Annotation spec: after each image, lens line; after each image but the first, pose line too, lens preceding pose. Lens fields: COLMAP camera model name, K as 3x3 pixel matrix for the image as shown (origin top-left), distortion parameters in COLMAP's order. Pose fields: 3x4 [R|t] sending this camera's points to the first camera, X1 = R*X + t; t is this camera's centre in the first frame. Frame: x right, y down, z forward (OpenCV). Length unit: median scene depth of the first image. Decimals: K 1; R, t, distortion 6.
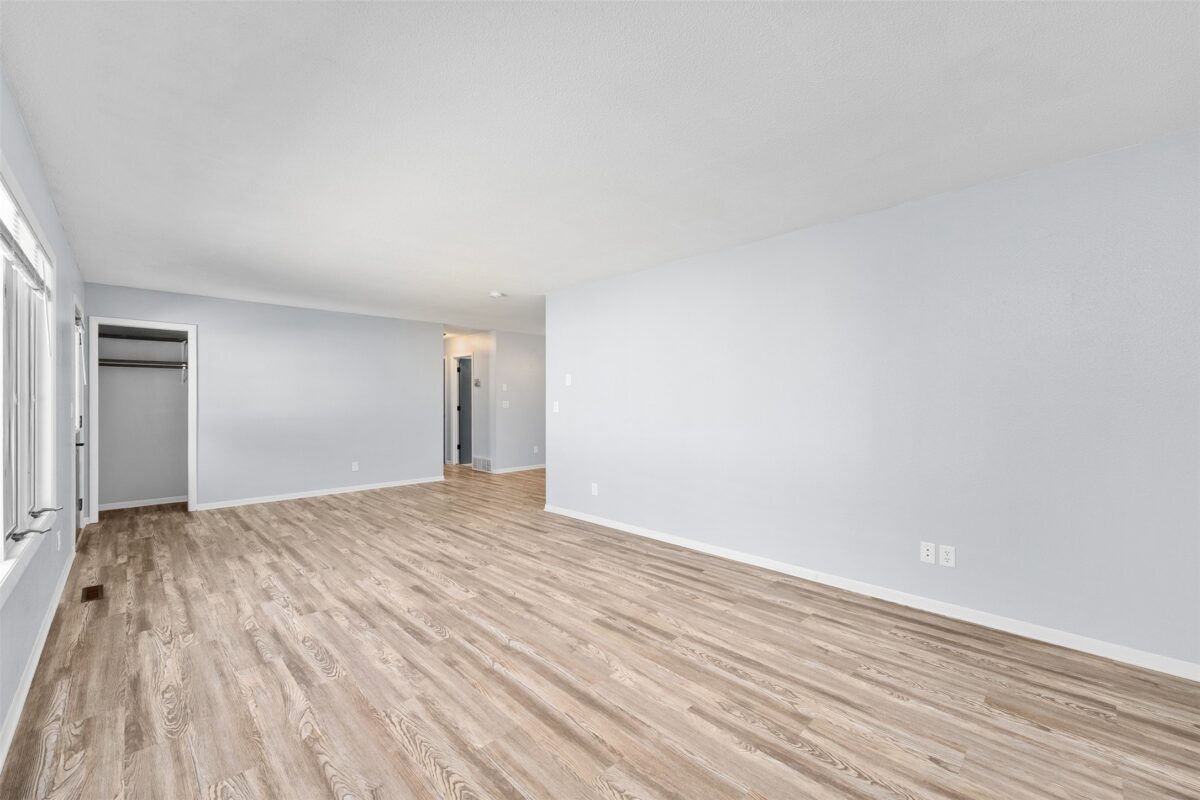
lens RADIAL K [[487.7, 0, 591.0], [0, 487.7, 398.7], [0, 0, 1]] dist [-0.005653, 0.000168]
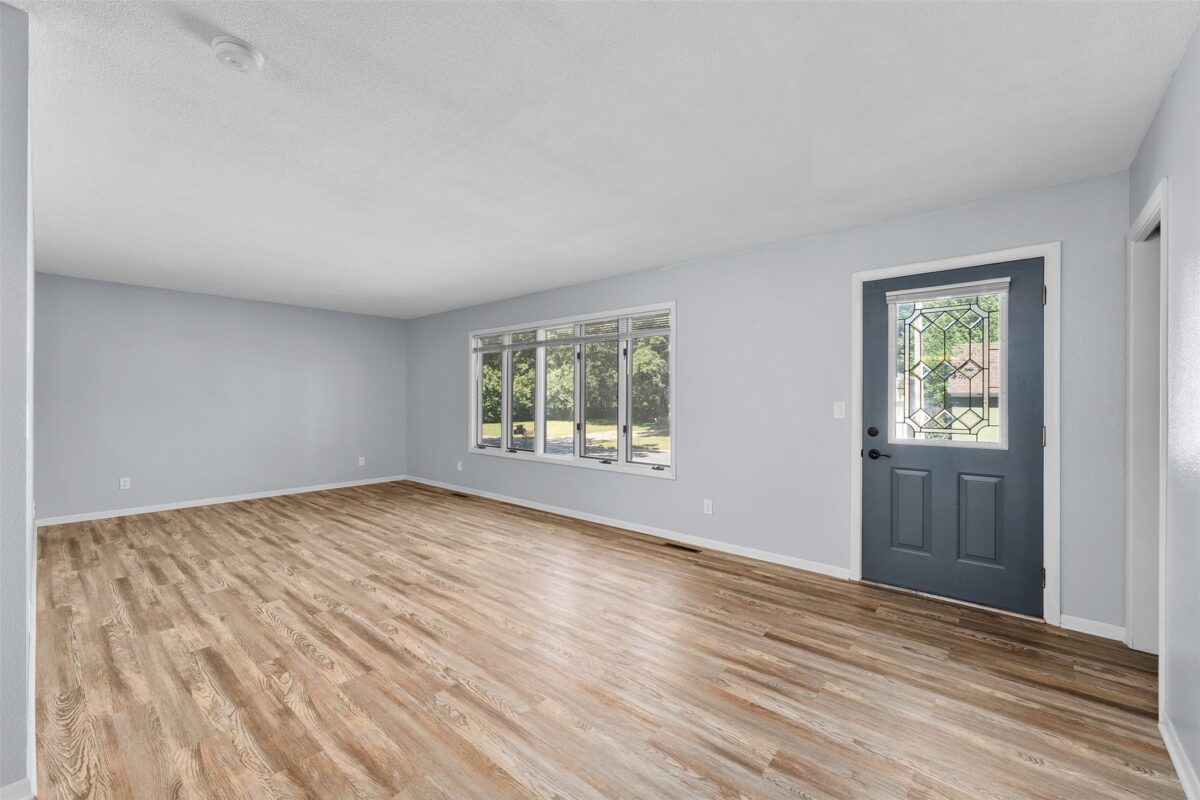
lens RADIAL K [[487.7, 0, 599.7], [0, 487.7, 402.5], [0, 0, 1]] dist [-0.005653, 0.000168]
pose [[-0.994650, -0.000557, -0.103297, -0.609709], [-0.001361, 0.999969, 0.007714, 0.001599], [0.103289, 0.007813, -0.994621, 2.057852]]
